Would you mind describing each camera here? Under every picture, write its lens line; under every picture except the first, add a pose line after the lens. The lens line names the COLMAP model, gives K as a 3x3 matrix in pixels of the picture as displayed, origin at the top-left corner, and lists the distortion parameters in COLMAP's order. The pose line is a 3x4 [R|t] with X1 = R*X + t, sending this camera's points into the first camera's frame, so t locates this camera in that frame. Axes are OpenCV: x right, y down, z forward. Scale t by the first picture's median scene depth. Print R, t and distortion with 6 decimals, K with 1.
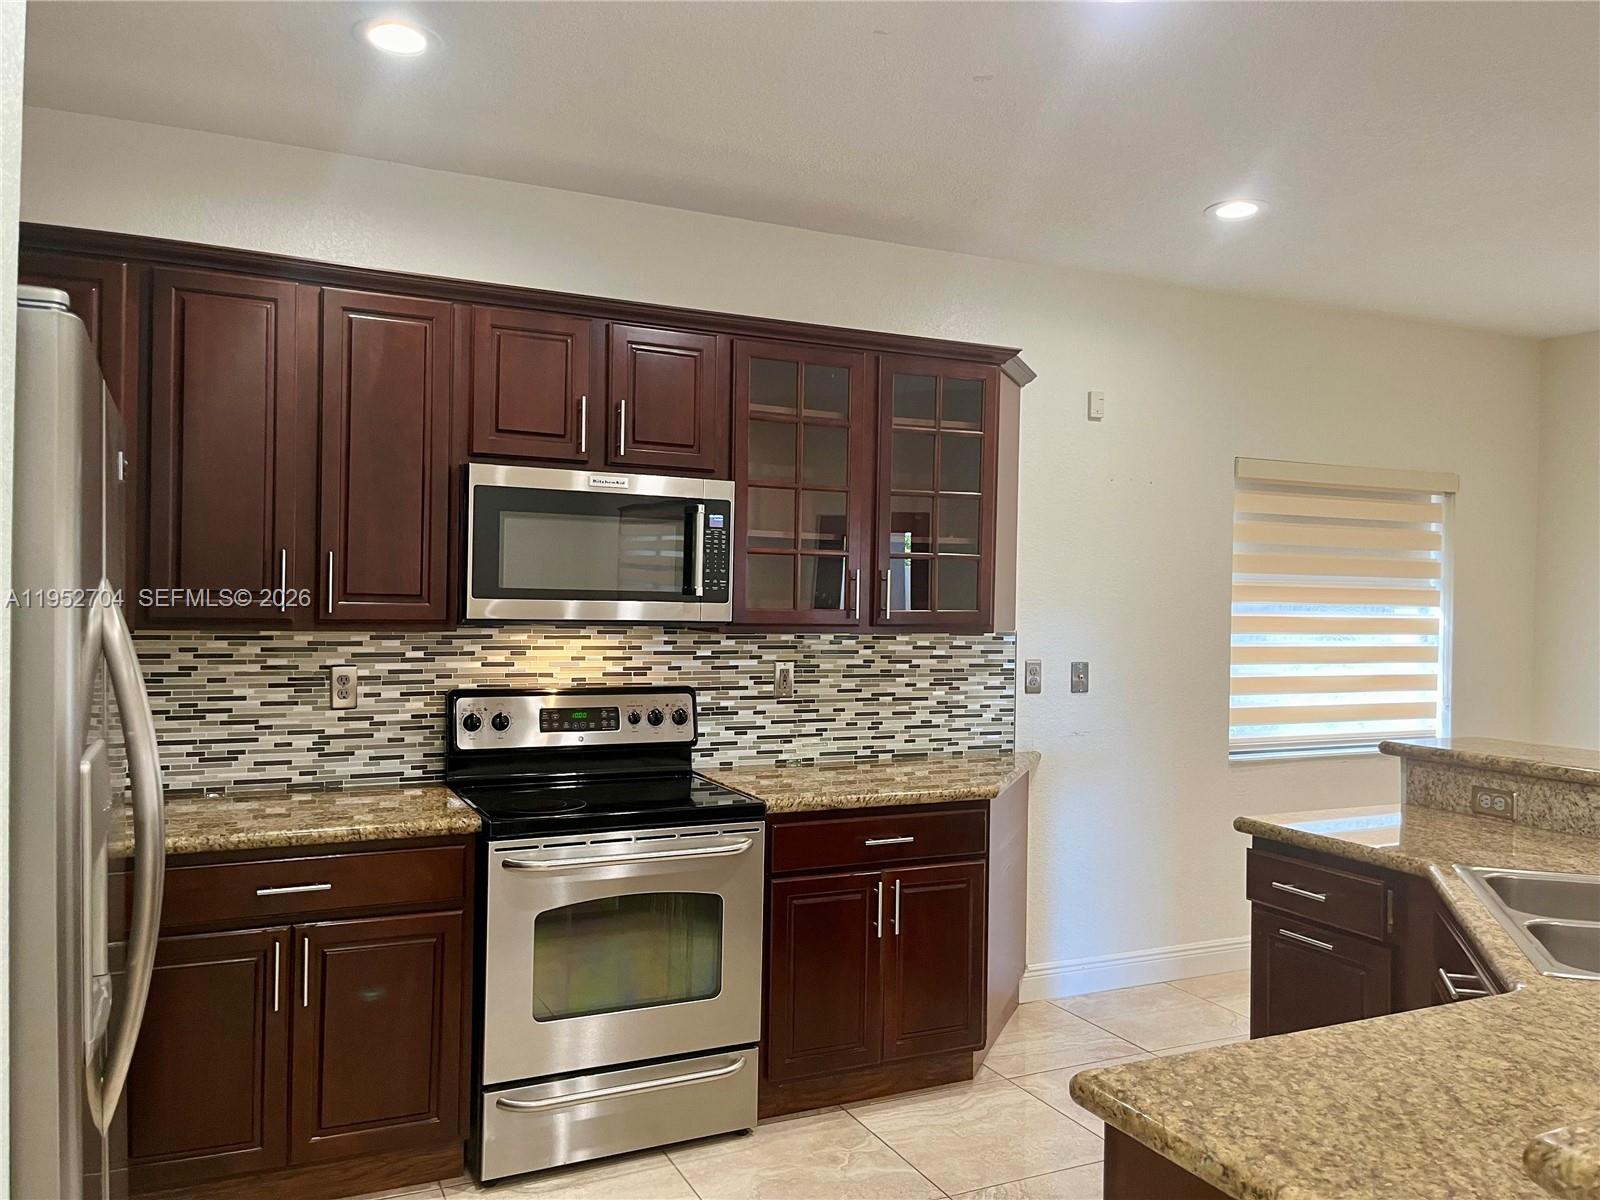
lens RADIAL K [[1222.3, 0, 794.2], [0, 1222.3, 593.0], [0, 0, 1]] dist [0.041763, -0.023913]
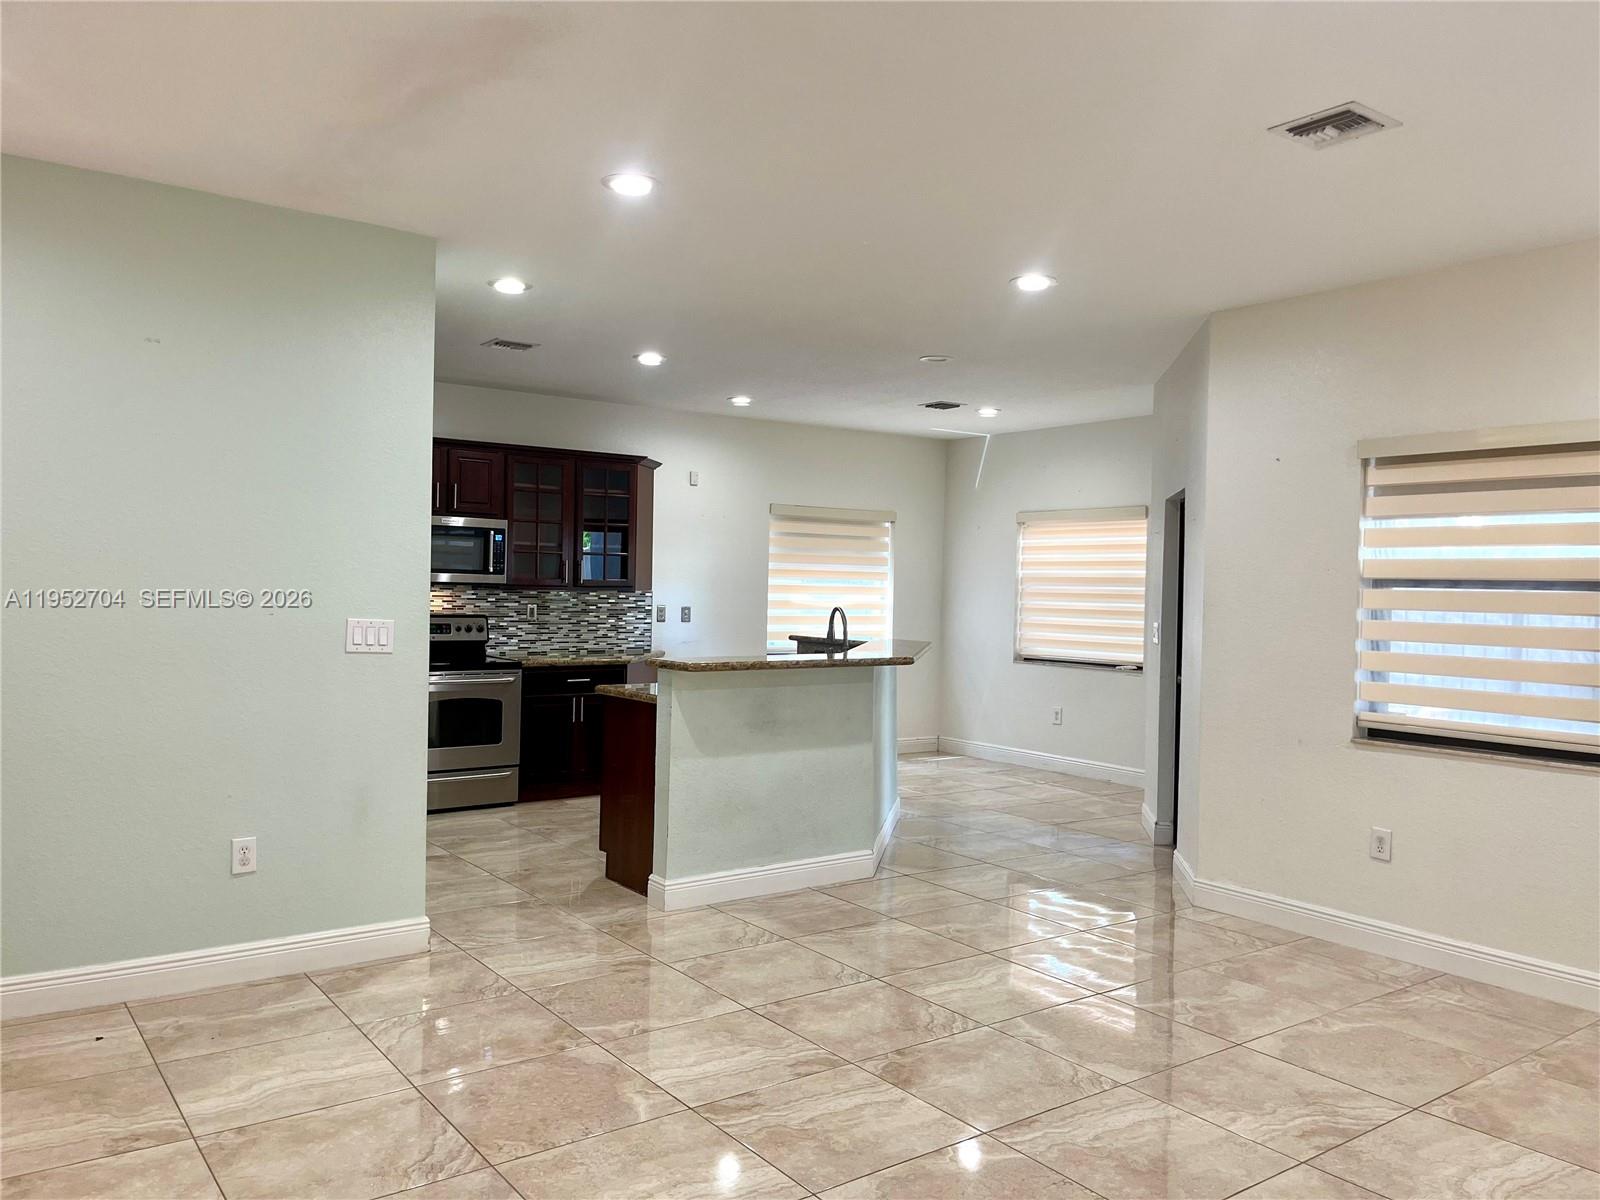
lens RADIAL K [[1222.3, 0, 831.0], [0, 1222.3, 625.3], [0, 0, 1]] dist [0.041763, -0.023913]
pose [[0.976395, 0.002611, 0.215975, 0.037933], [-0.013187, 0.998782, 0.047539, -0.012665], [-0.215588, -0.049265, 0.975241, -1.118885]]
